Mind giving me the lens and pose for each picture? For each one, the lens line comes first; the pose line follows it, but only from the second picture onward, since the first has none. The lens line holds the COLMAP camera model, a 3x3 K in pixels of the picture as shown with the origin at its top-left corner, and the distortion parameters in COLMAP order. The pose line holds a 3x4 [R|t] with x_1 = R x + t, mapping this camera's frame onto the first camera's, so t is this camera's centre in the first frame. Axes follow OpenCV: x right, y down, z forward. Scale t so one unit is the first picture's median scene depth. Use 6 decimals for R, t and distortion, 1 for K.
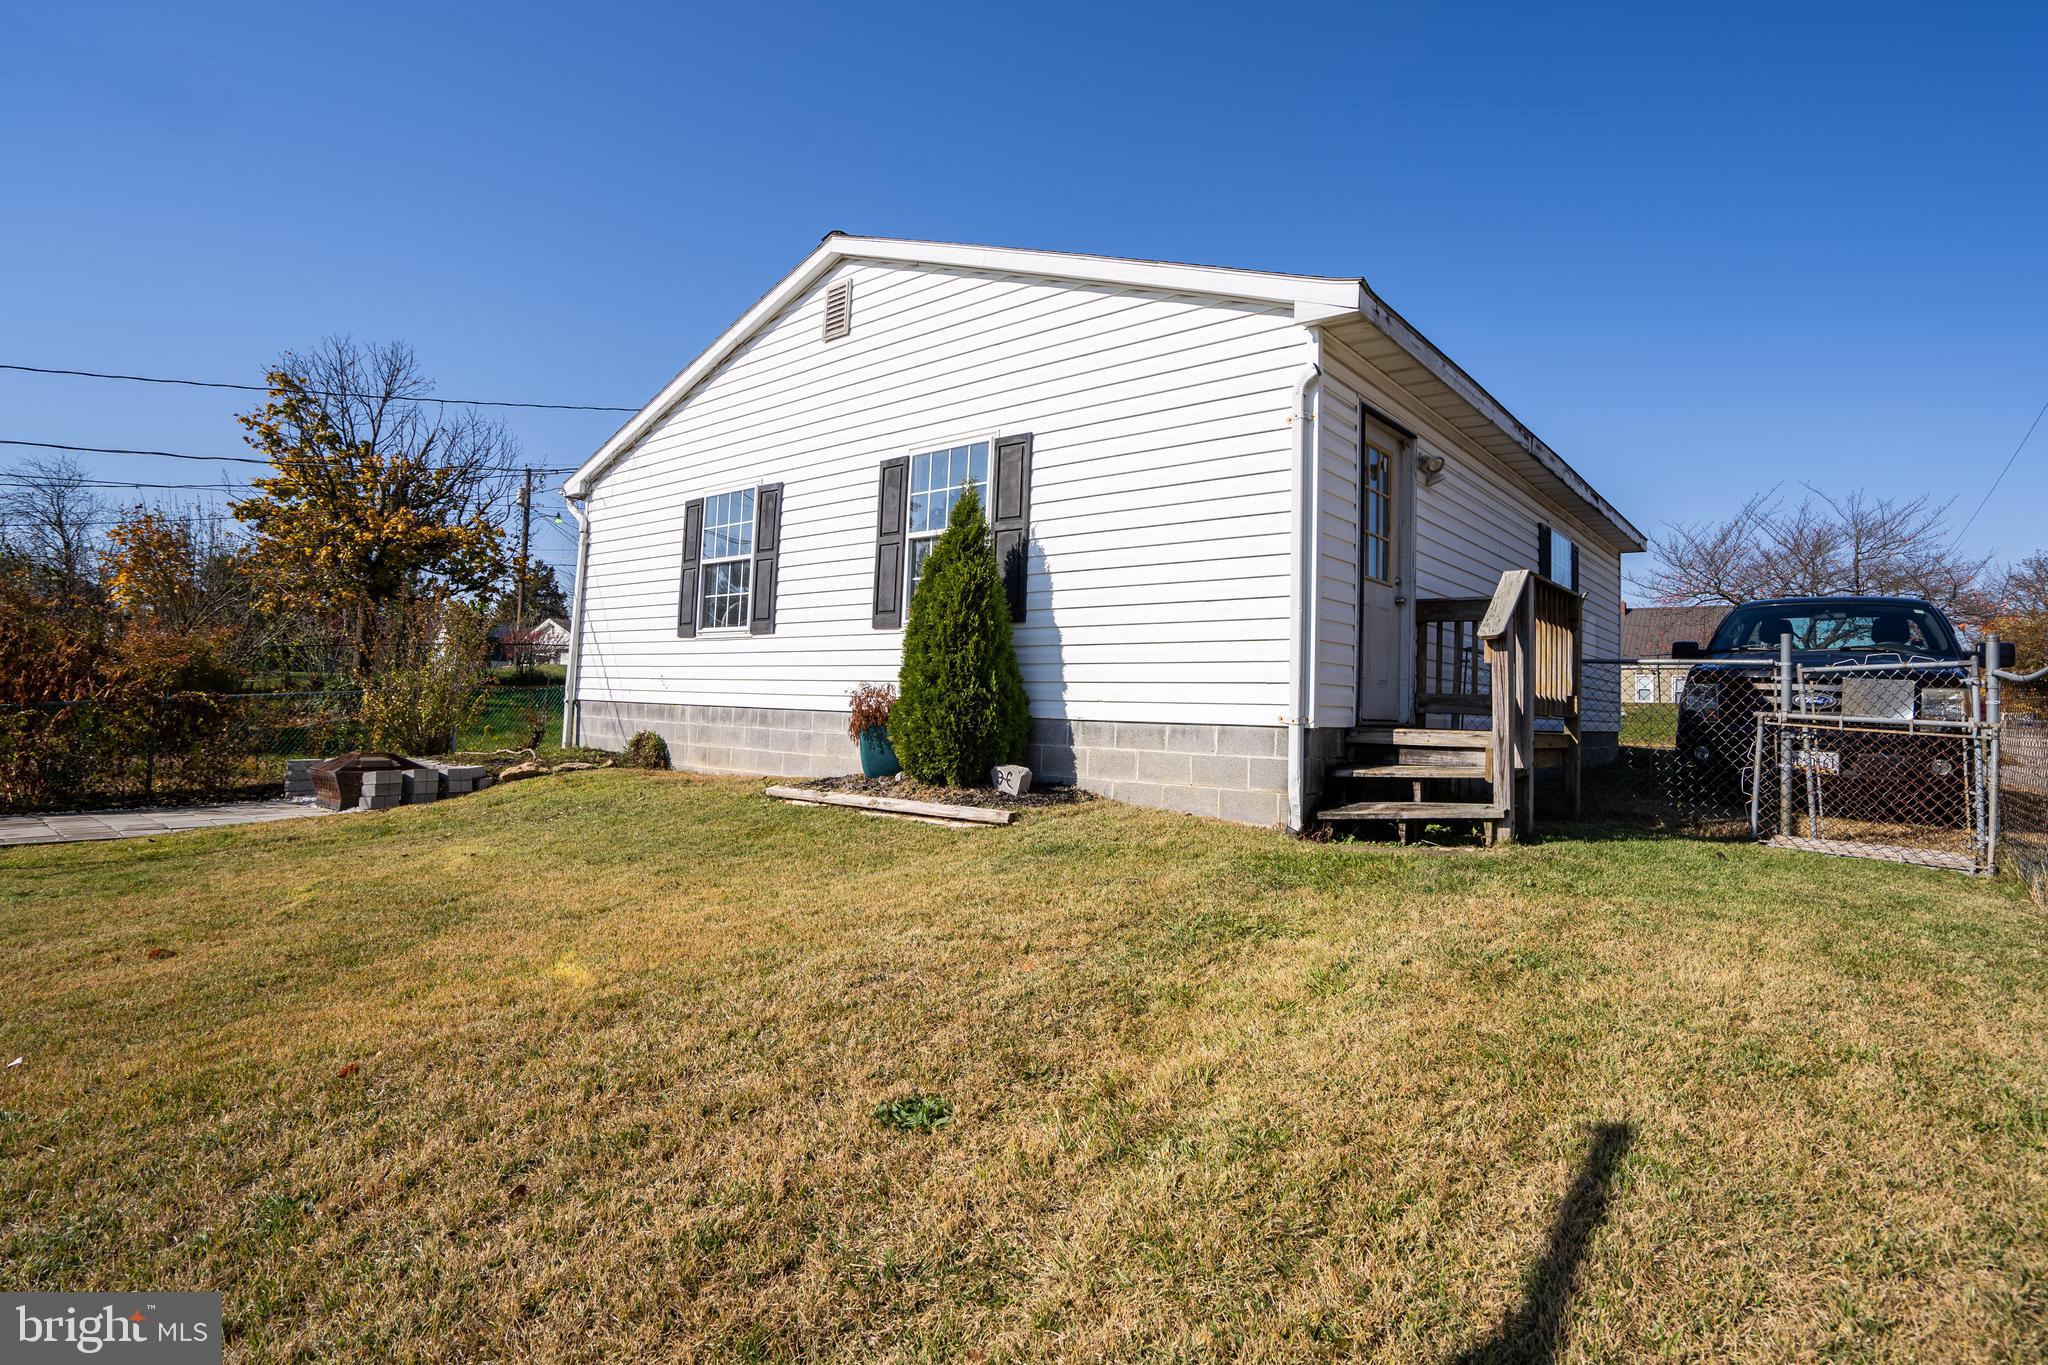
lens RADIAL K [[971.4, 0, 1013.8], [0, 971.4, 676.8], [0, 0, 1]] dist [-0.051634, 0.017216]
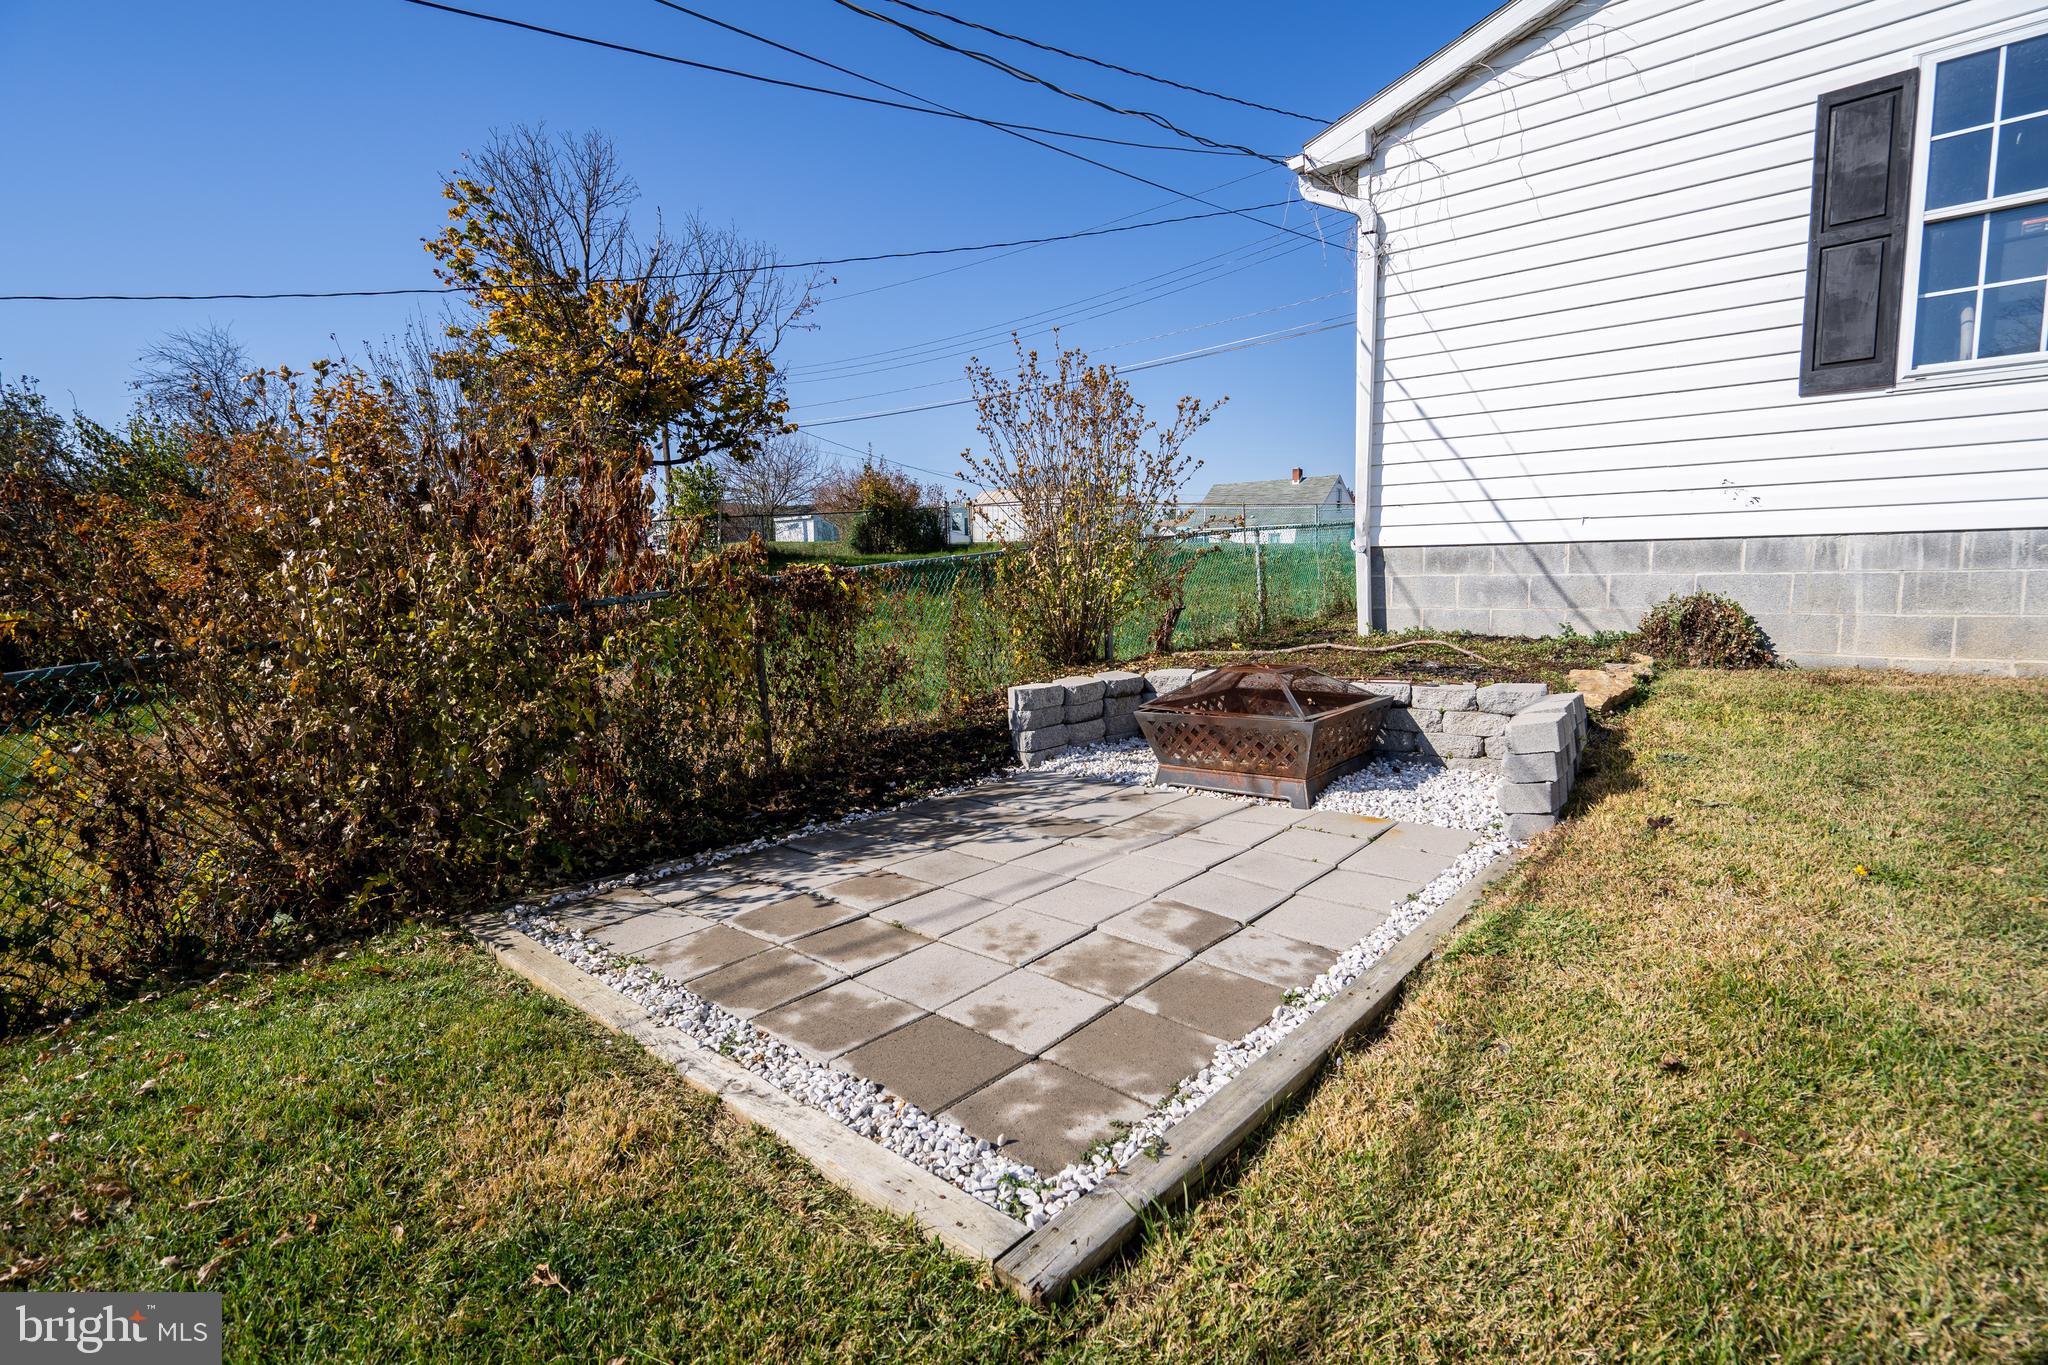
lens RADIAL K [[971.4, 0, 1033.4], [0, 971.4, 691.3], [0, 0, 1]] dist [-0.051634, 0.017216]
pose [[0.995910, -0.053731, -0.072642, -0.565943], [0.064581, 0.985579, 0.156406, 0.005402], [0.063190, -0.160457, 0.985018, 0.392078]]
